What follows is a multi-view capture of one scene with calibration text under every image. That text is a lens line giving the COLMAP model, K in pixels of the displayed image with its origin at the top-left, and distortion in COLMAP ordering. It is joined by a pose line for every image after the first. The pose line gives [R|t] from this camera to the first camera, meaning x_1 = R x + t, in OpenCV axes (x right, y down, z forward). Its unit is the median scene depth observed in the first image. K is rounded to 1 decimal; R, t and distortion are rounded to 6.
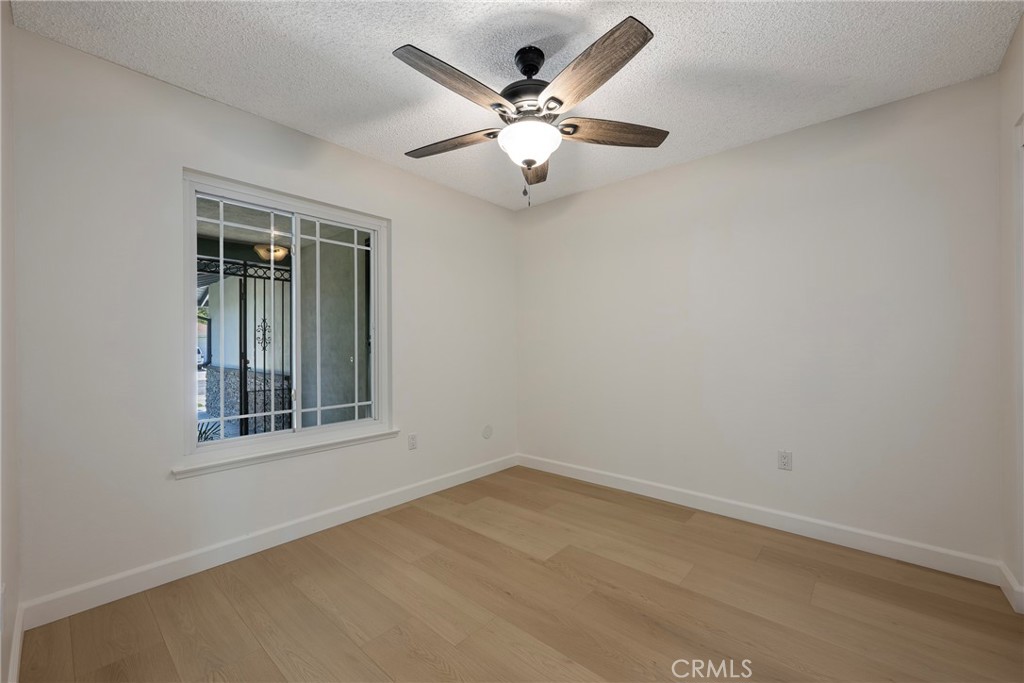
lens RADIAL K [[410.7, 0, 510.1], [0, 410.7, 346.7], [0, 0, 1]] dist [0.000913, -0.000197]
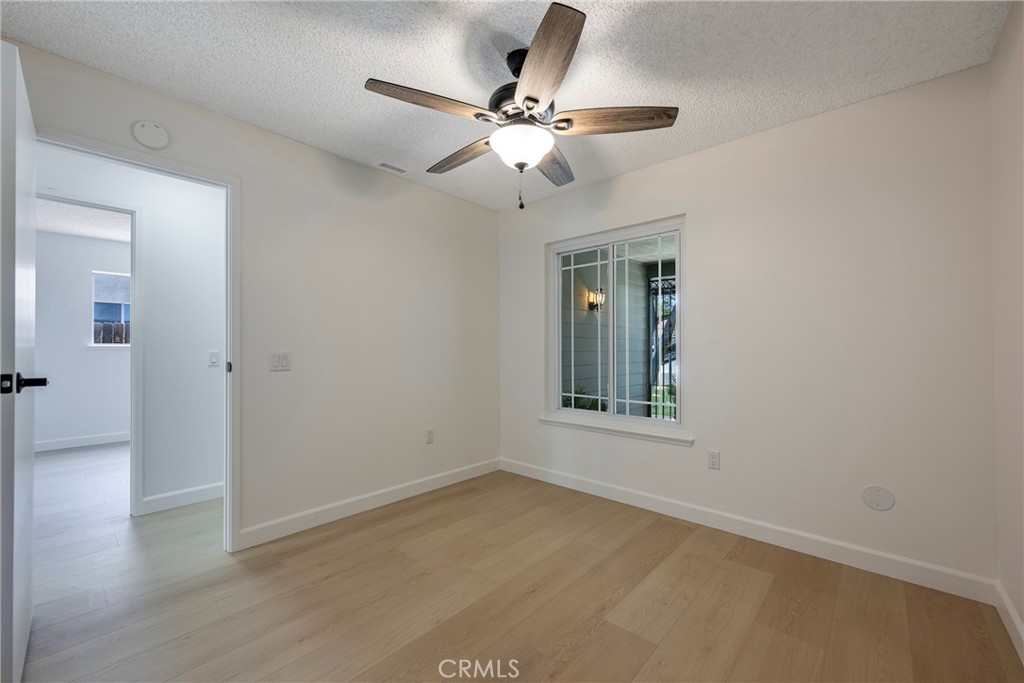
lens RADIAL K [[410.7, 0, 510.1], [0, 410.7, 346.7], [0, 0, 1]] dist [0.000913, -0.000197]
pose [[-0.015387, -0.001237, -0.999881, 0.698283], [-0.002519, 0.999996, -0.001199, -0.002599], [0.999878, 0.002500, -0.015390, 0.657606]]
